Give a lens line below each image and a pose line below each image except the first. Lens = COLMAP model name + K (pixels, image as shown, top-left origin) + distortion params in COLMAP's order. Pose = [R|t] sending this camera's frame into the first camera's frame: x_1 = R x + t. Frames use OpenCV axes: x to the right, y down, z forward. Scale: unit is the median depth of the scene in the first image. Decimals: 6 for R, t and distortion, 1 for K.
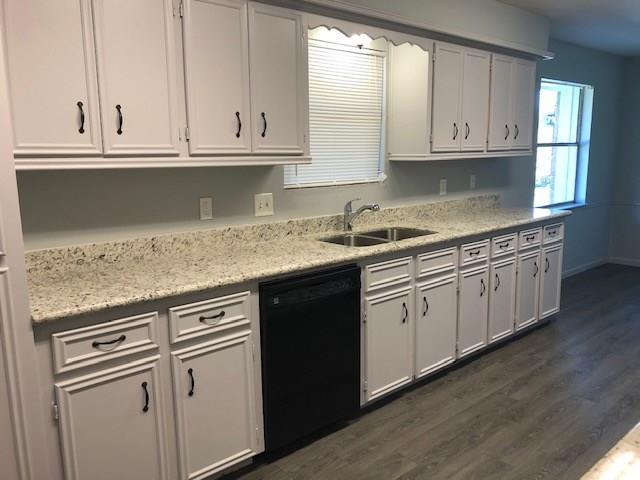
lens RADIAL K [[529.7, 0, 320.0], [0, 529.7, 240.0], [0, 0, 1]] dist [-0.002770, -0.003319]
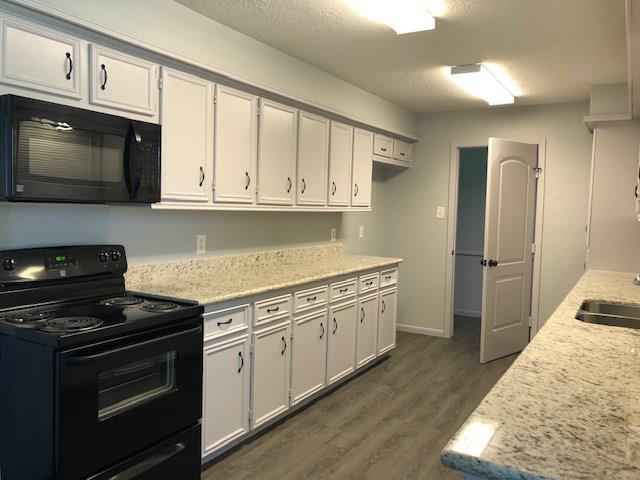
lens RADIAL K [[517.0, 0, 320.0], [0, 517.0, 240.0], [0, 0, 1]] dist [0.156150, -0.423607]
pose [[0.953657, 0.020662, 0.300186, -0.215019], [0.007093, 0.995819, -0.091077, 0.033926], [-0.300813, 0.088986, 0.949523, -0.191596]]
